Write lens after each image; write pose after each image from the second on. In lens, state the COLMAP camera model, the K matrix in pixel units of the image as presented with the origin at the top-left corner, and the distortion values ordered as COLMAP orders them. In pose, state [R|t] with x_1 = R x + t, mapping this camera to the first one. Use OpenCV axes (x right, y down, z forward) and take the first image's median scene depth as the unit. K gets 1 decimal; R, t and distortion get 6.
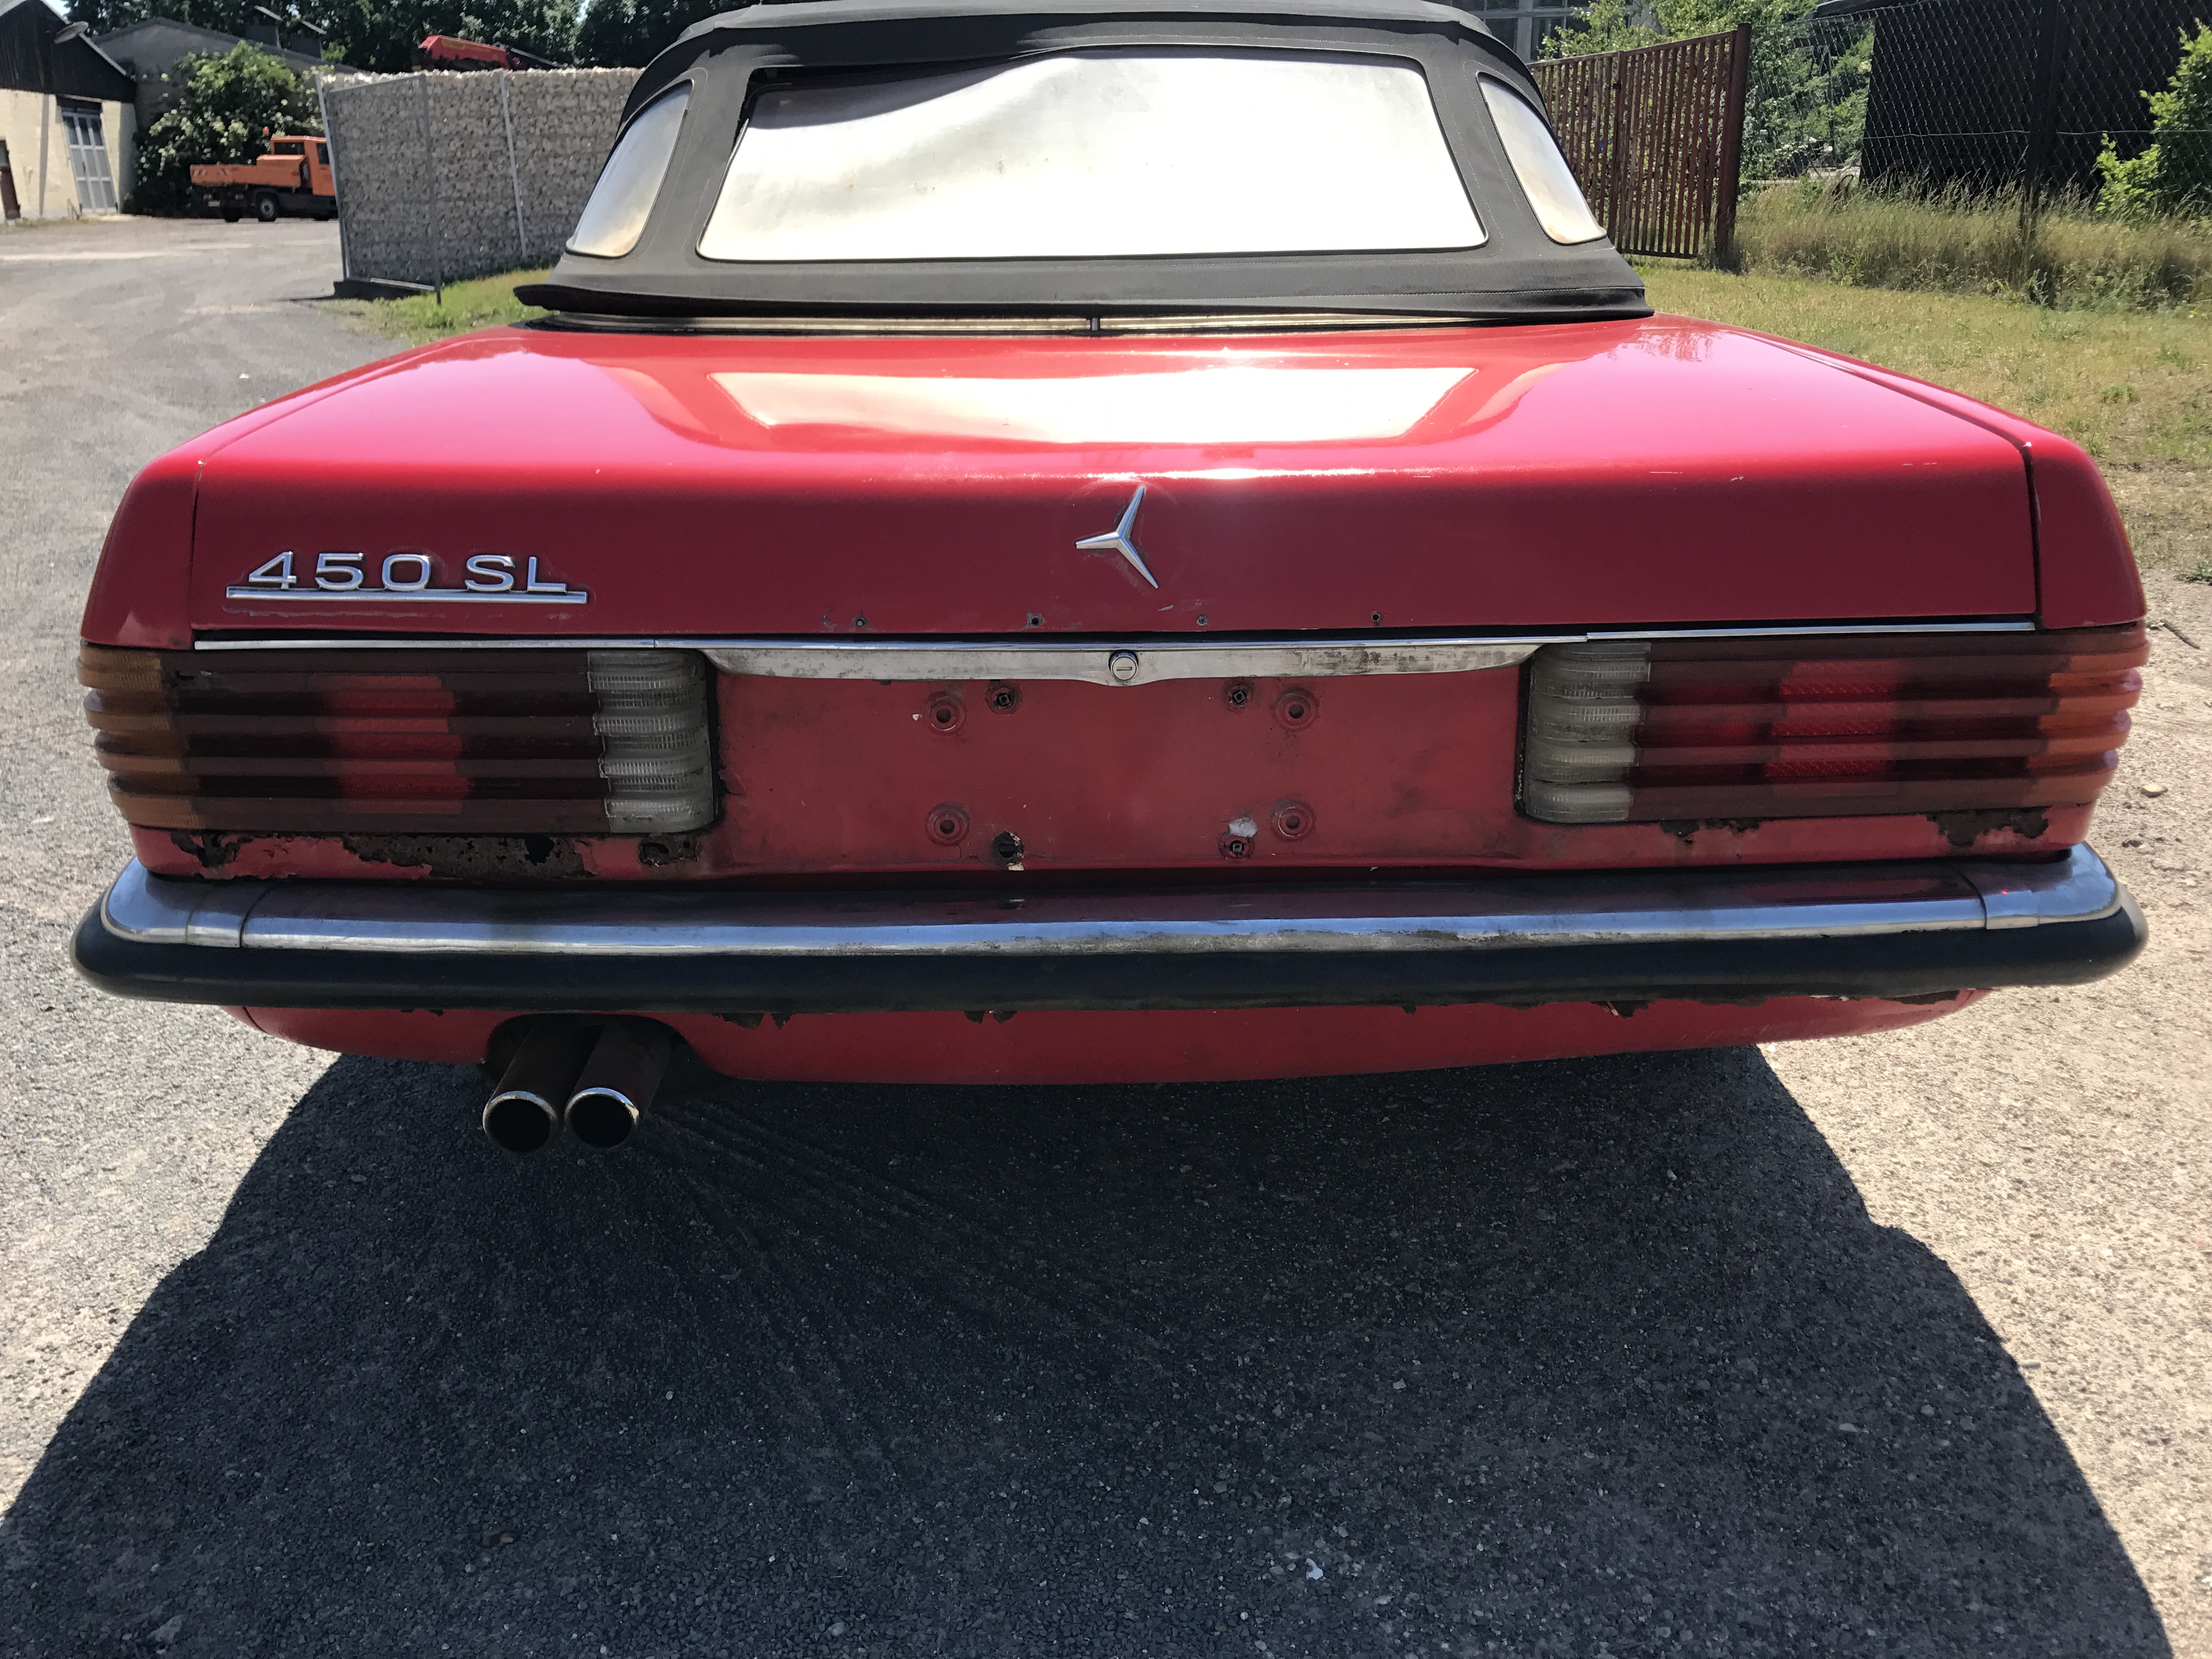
lens RADIAL K [[1803.4, 0, 1102.8], [0, 1803.4, 833.7], [0, 0, 1]] dist [-0.000811, 0.036478]
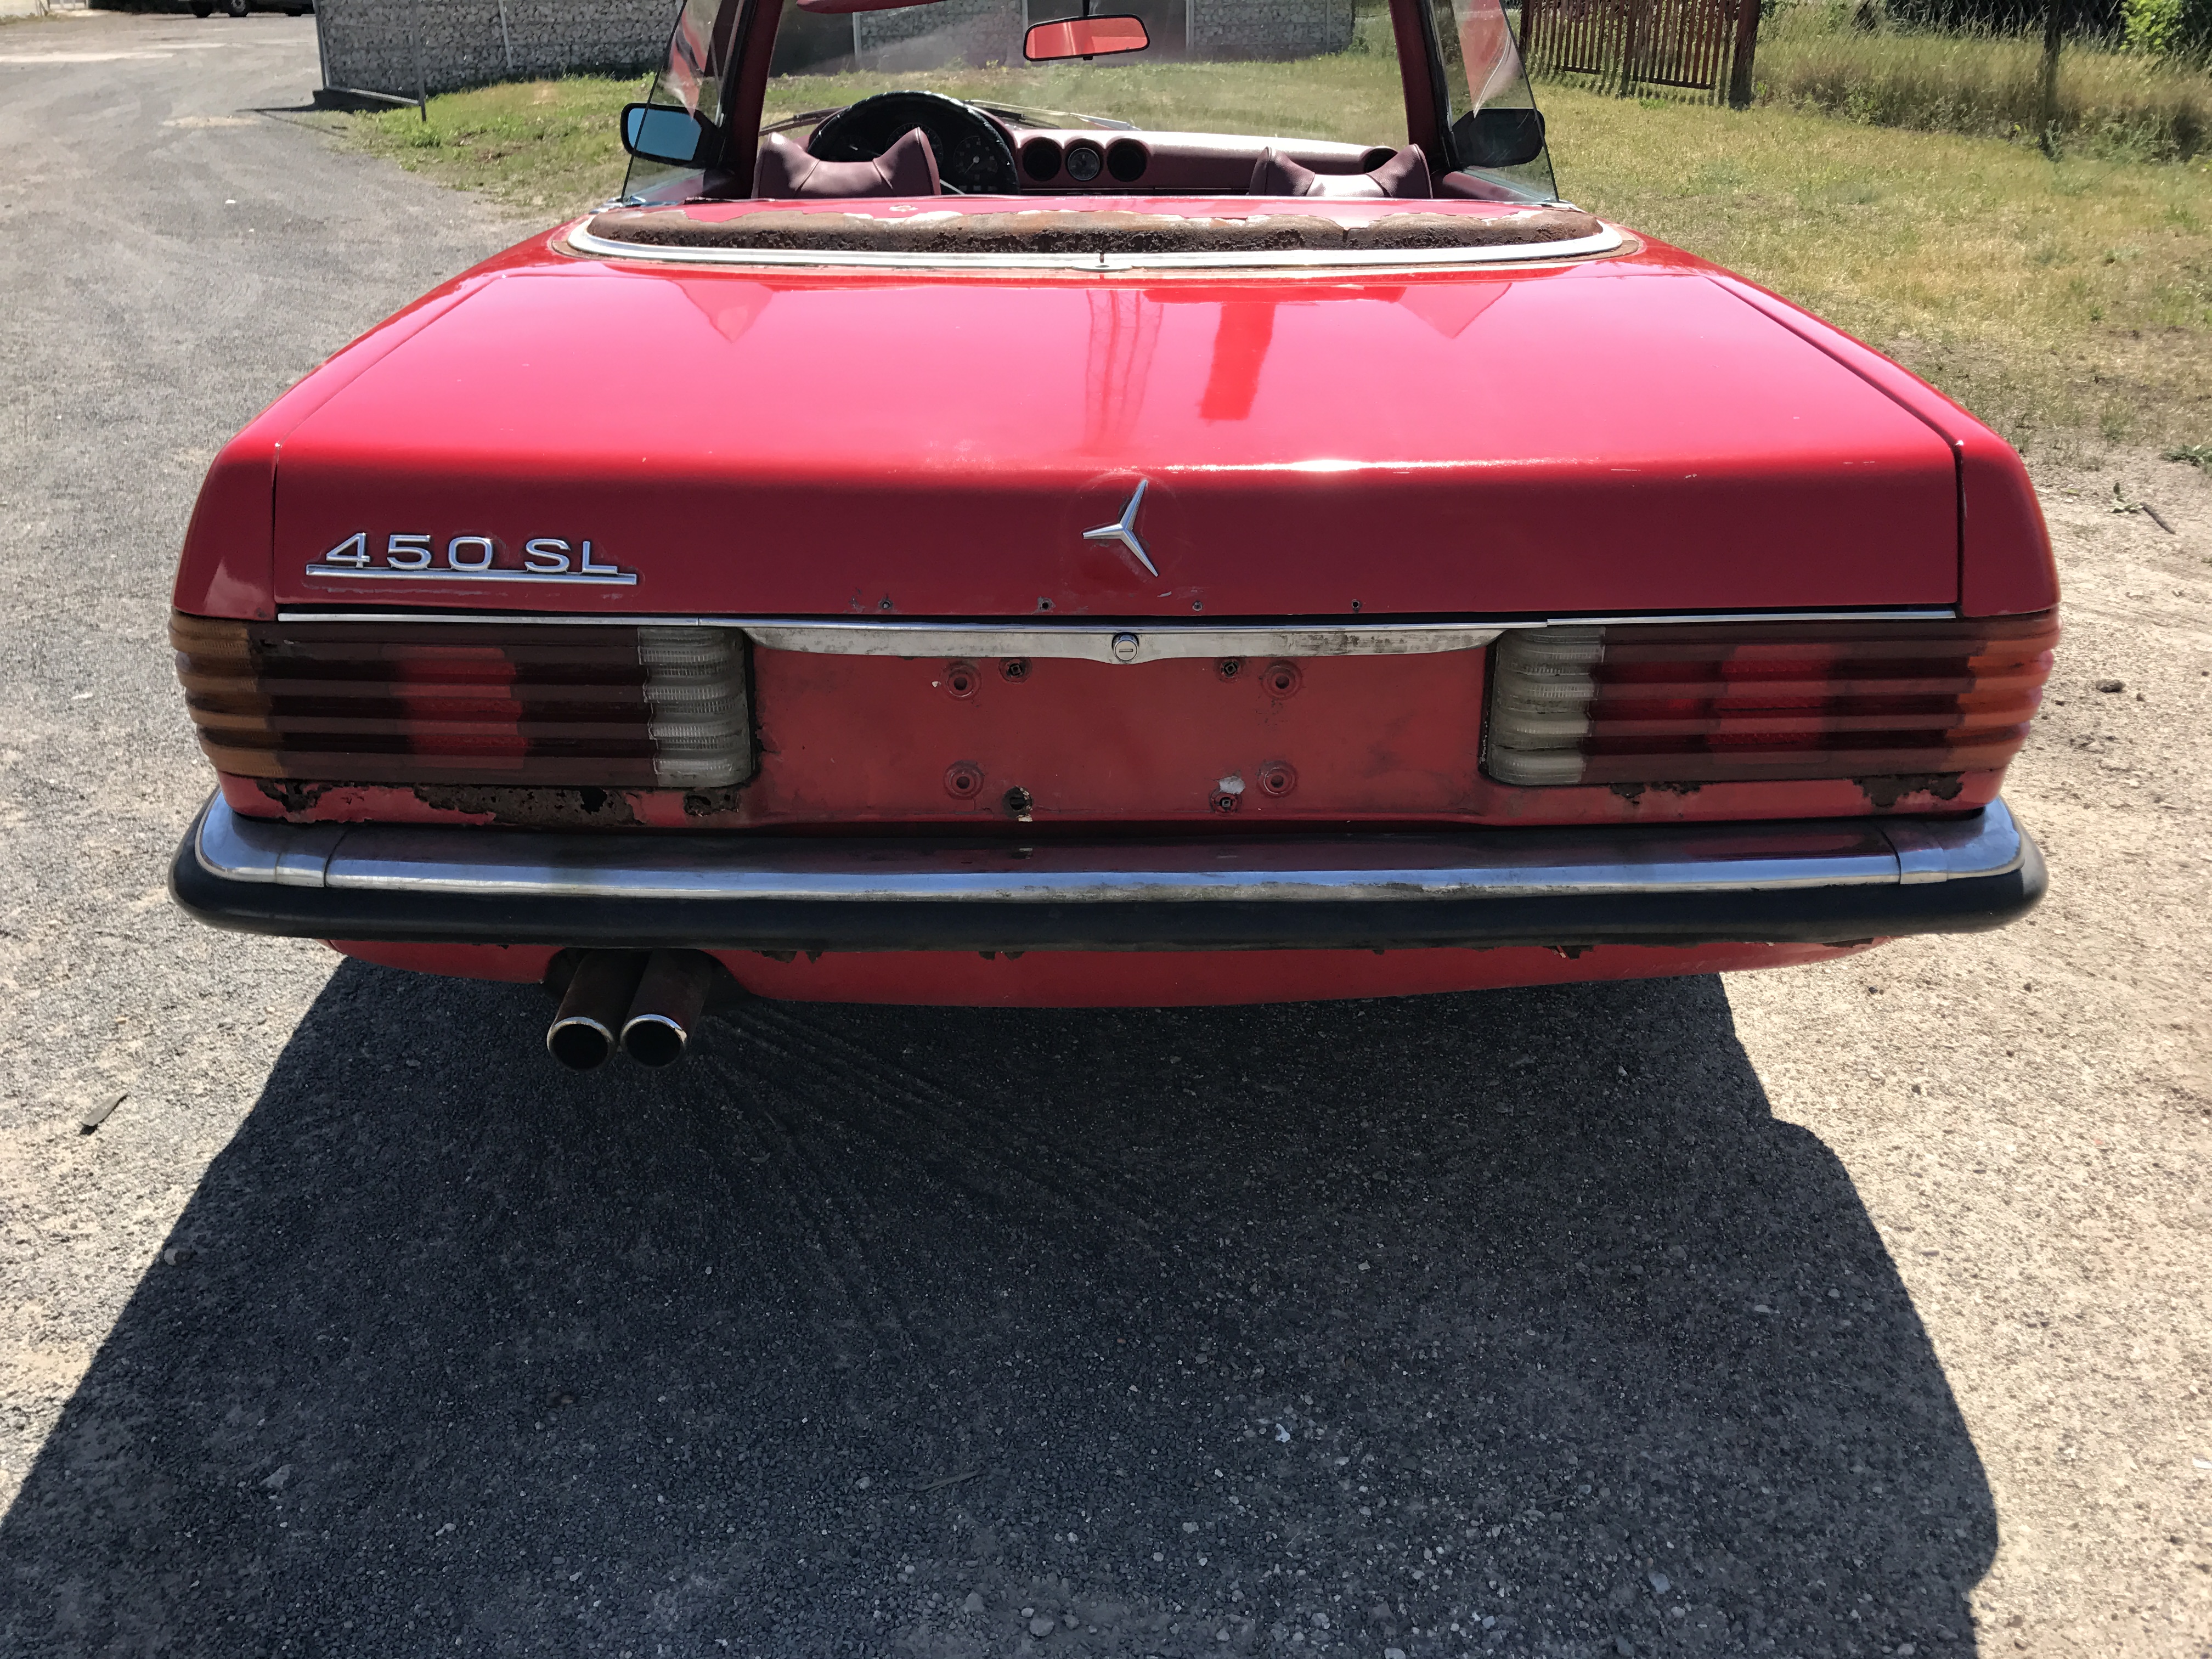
lens RADIAL K [[1799.9, 0, 1106.0], [0, 1799.9, 829.5], [0, 0, 1]] dist [0.021708, -0.011074]
pose [[0.999923, 0.011145, 0.005429, -0.004399], [-0.011606, 0.995511, 0.093934, -0.074052], [-0.004358, -0.093990, 0.995564, -0.091879]]
